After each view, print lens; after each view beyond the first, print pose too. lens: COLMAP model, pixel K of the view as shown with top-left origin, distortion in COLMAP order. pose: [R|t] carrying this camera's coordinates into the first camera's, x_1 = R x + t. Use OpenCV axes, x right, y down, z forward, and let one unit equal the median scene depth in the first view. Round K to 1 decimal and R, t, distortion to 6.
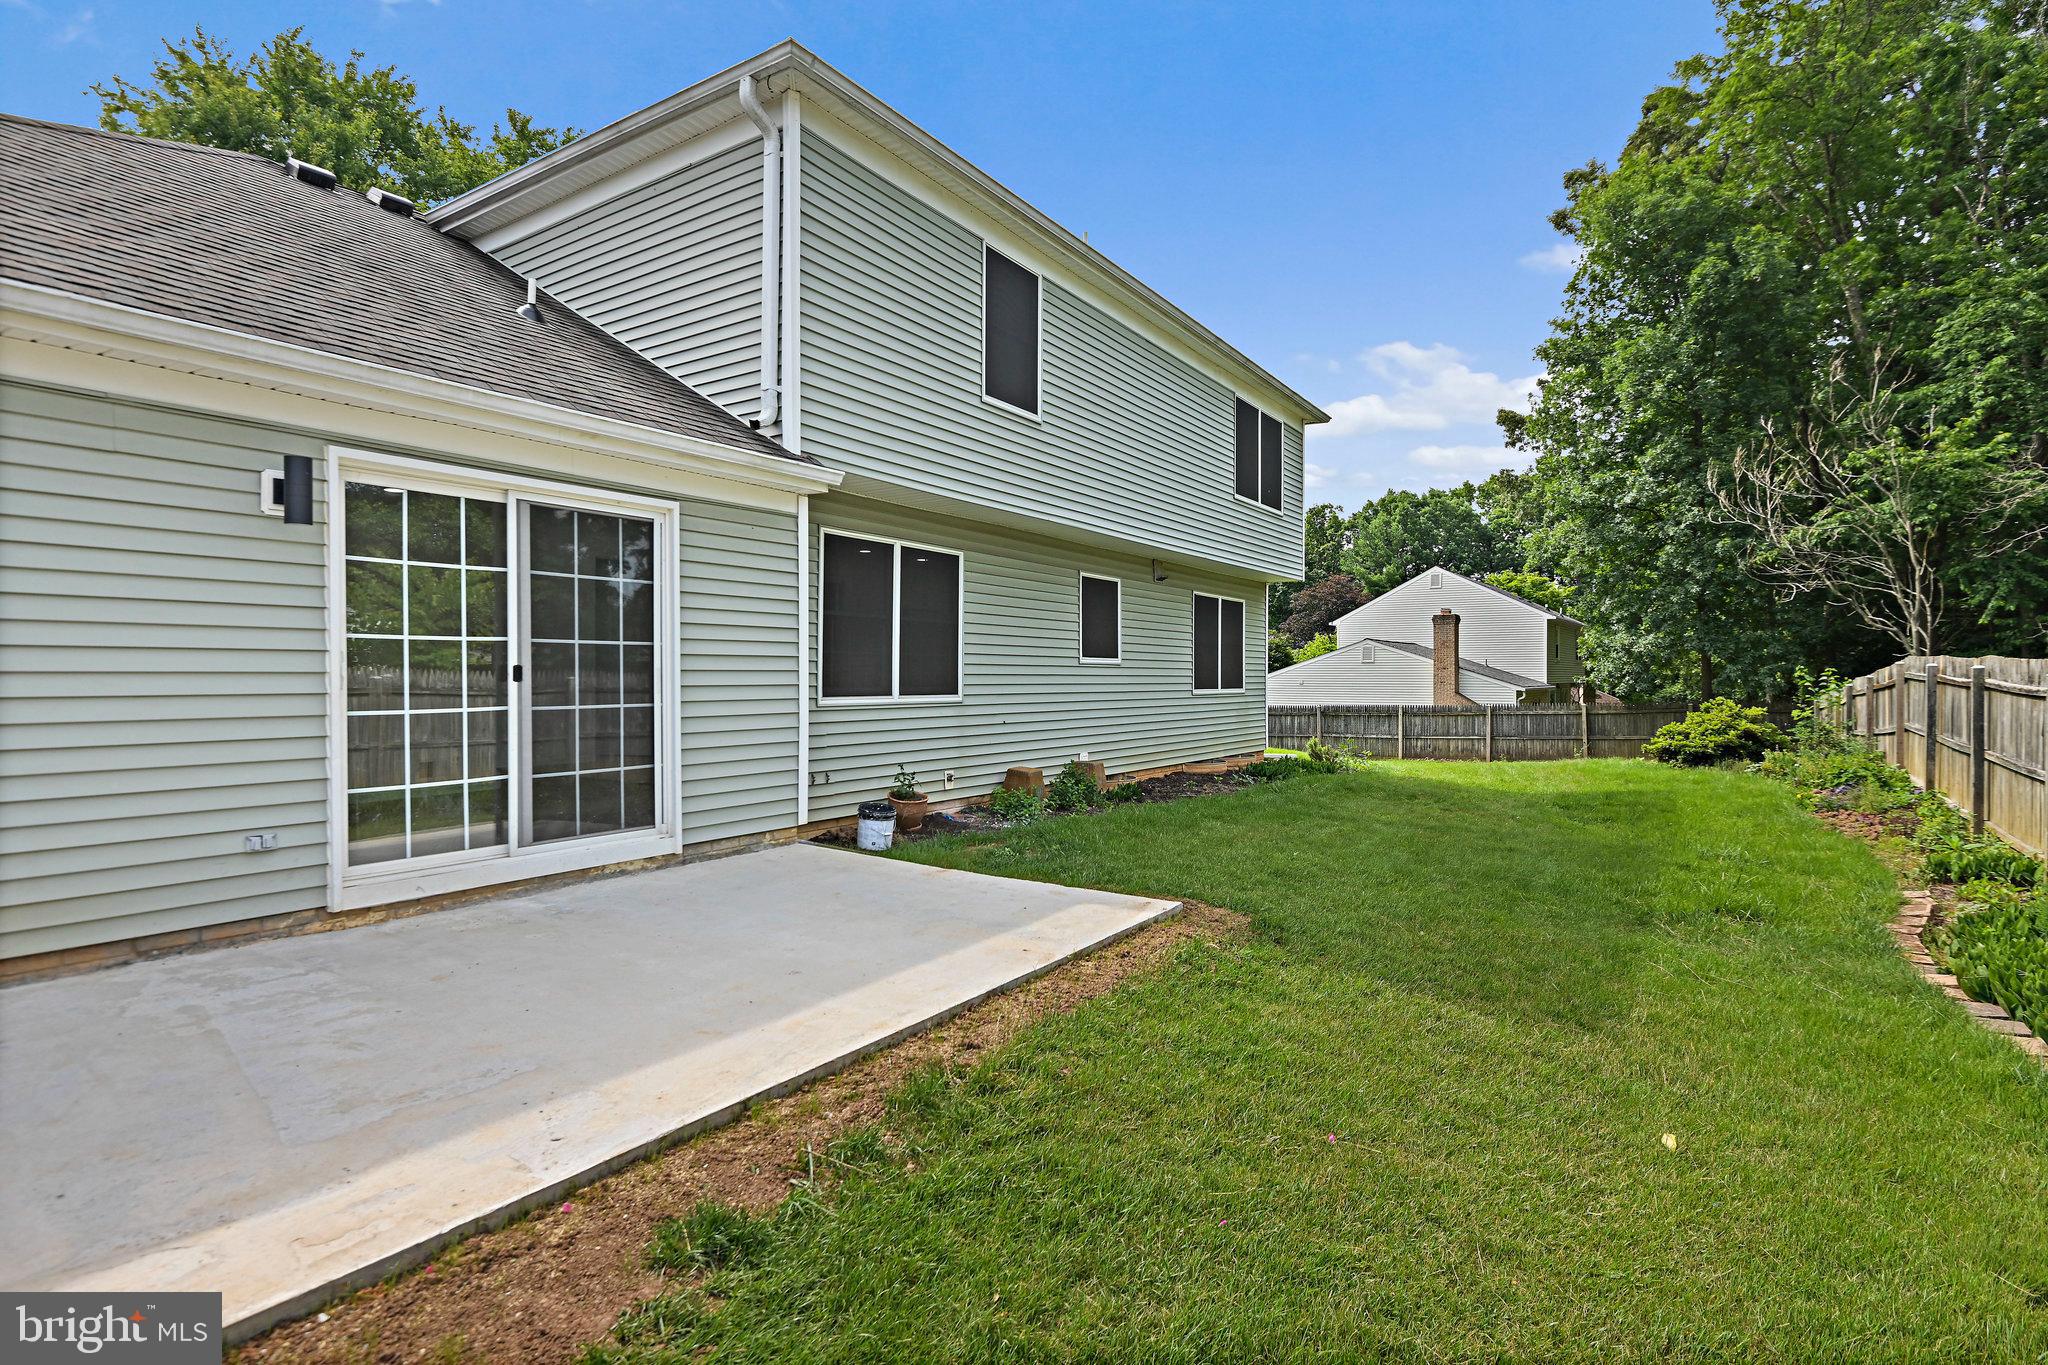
lens RADIAL K [[1002.1, 0, 1026.7], [0, 1002.1, 683.7], [0, 0, 1]] dist [-0.017081, -0.001447]
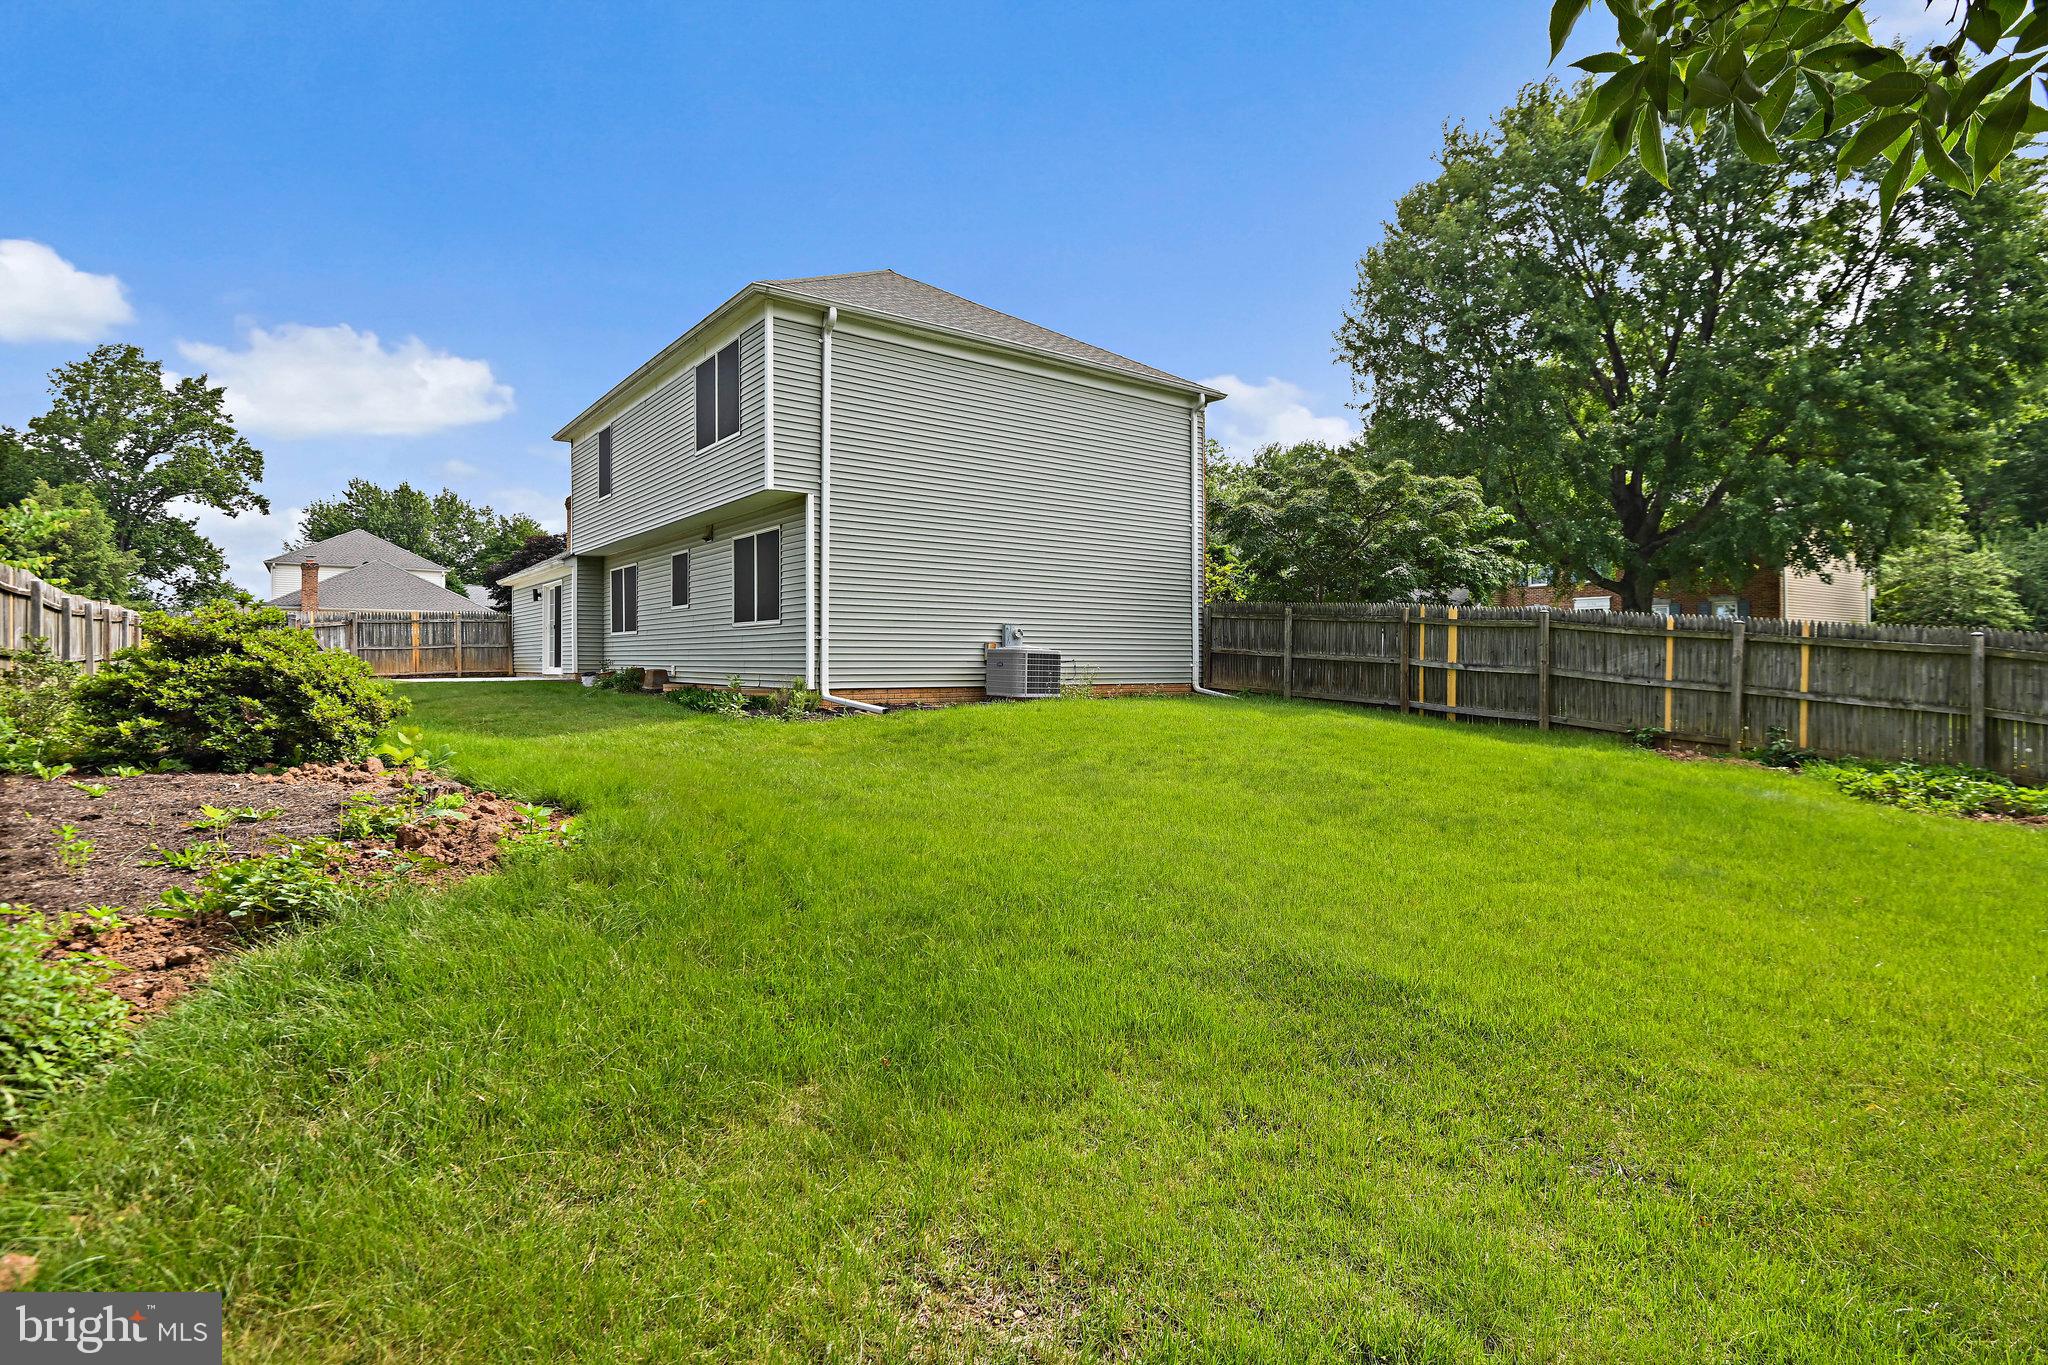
lens RADIAL K [[1002.1, 0, 1024.6], [0, 1002.1, 668.4], [0, 0, 1]] dist [-0.017081, -0.001447]
pose [[-0.321062, 0.007894, -0.947025, 2.328584], [-0.005291, 0.999935, 0.010128, 0.090353], [0.947043, 0.008262, -0.321000, 3.410987]]
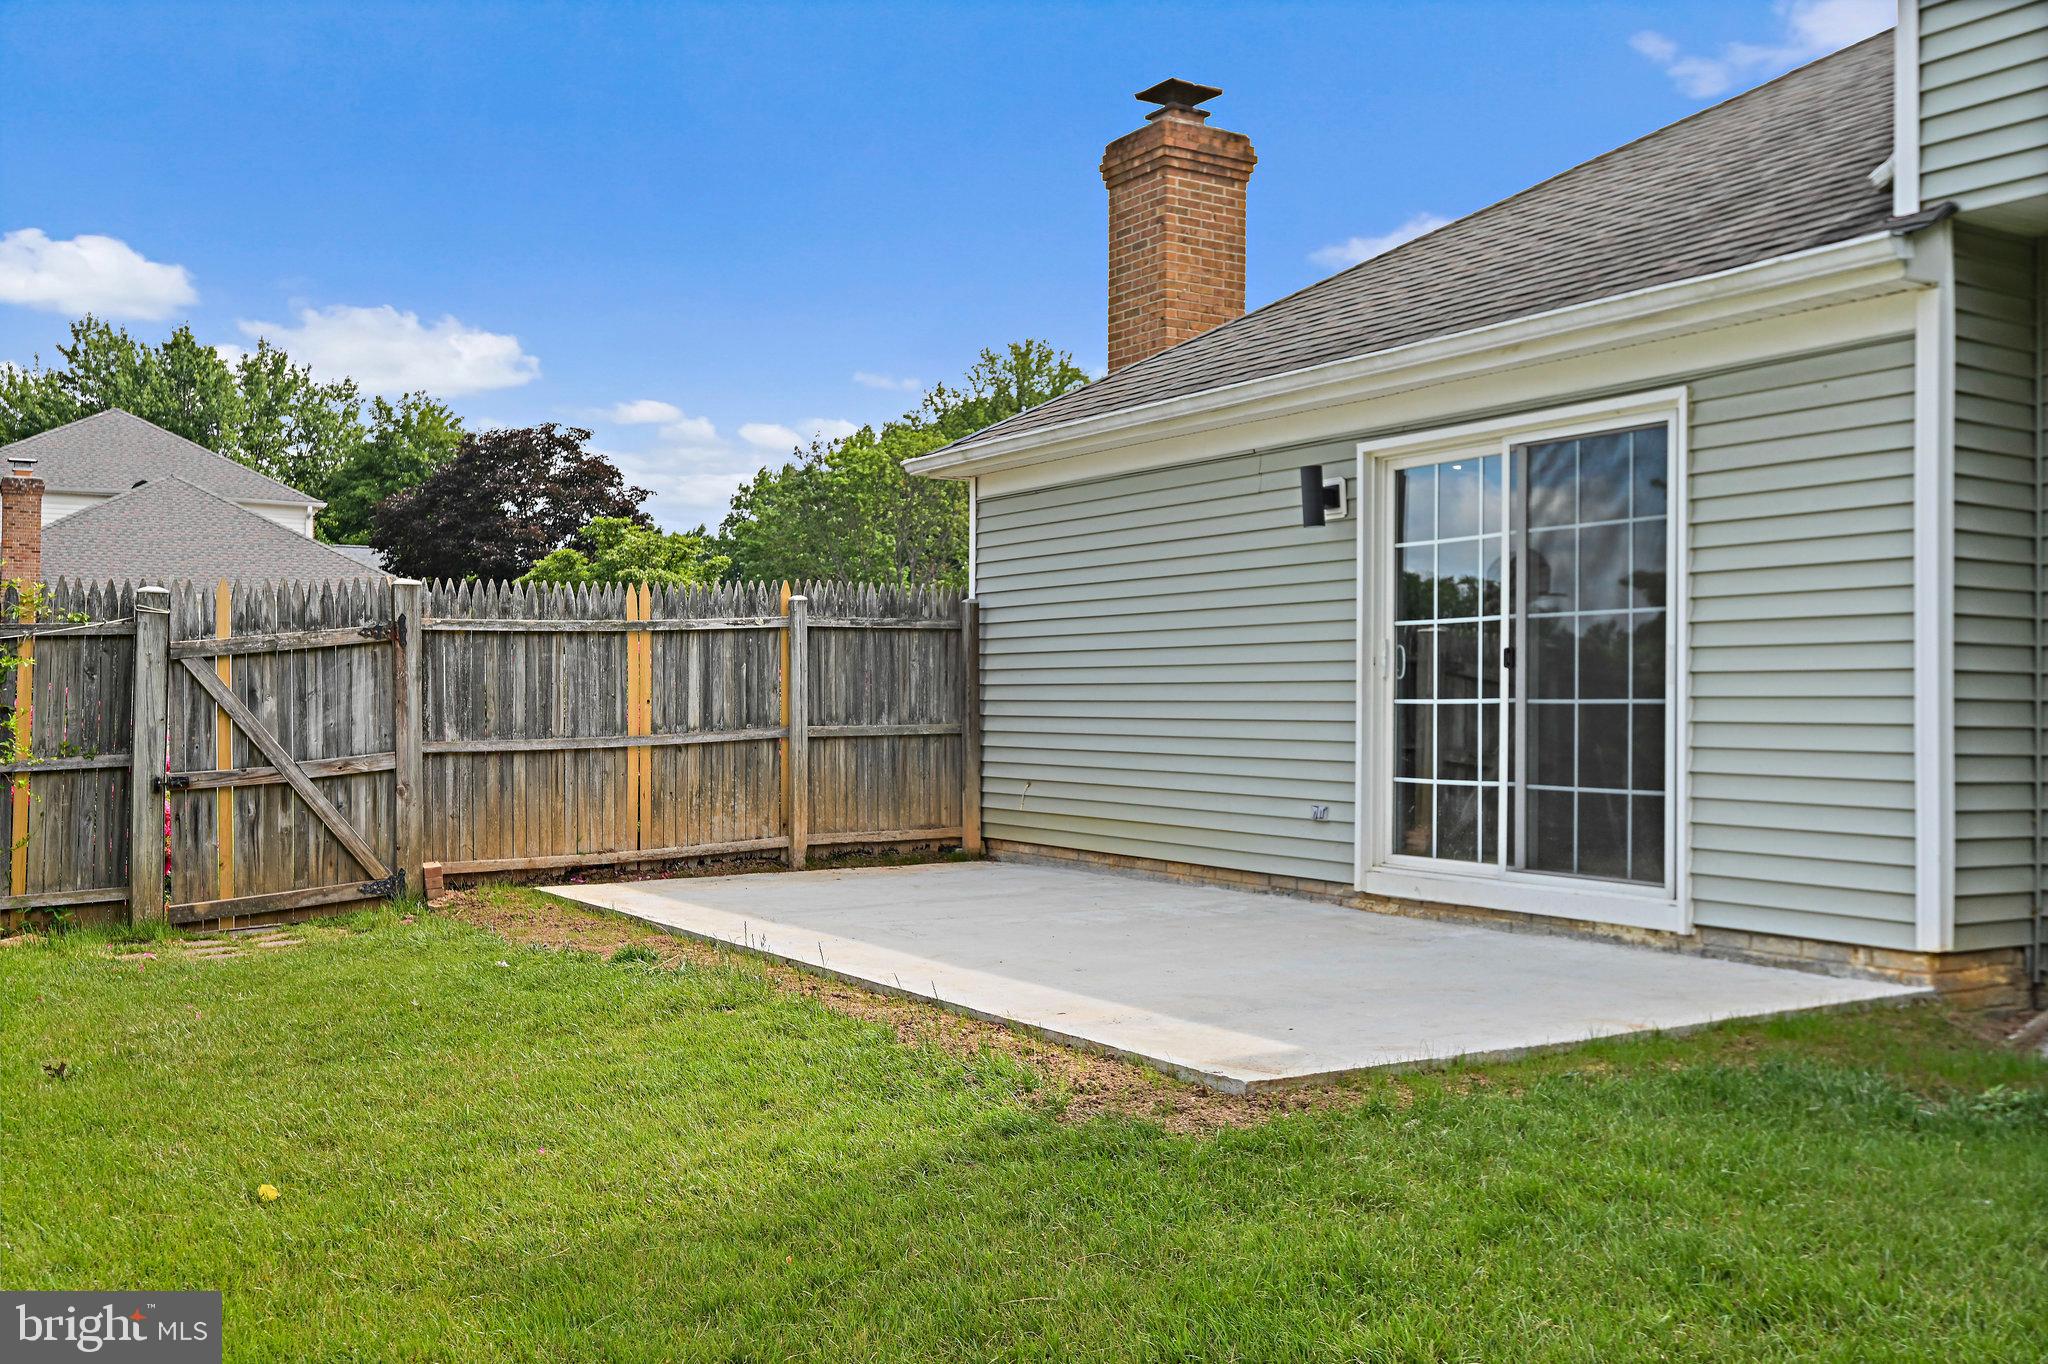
lens RADIAL K [[1882.2, 0, 1023.3], [0, 1882.2, 688.8], [0, 0, 1]] dist [-0.000848, 0.000000]
pose [[-0.416641, -0.006490, -0.909048, 0.992101], [-0.009855, 0.999948, -0.002623, 0.021740], [0.909018, 0.007866, -0.416683, 1.200427]]
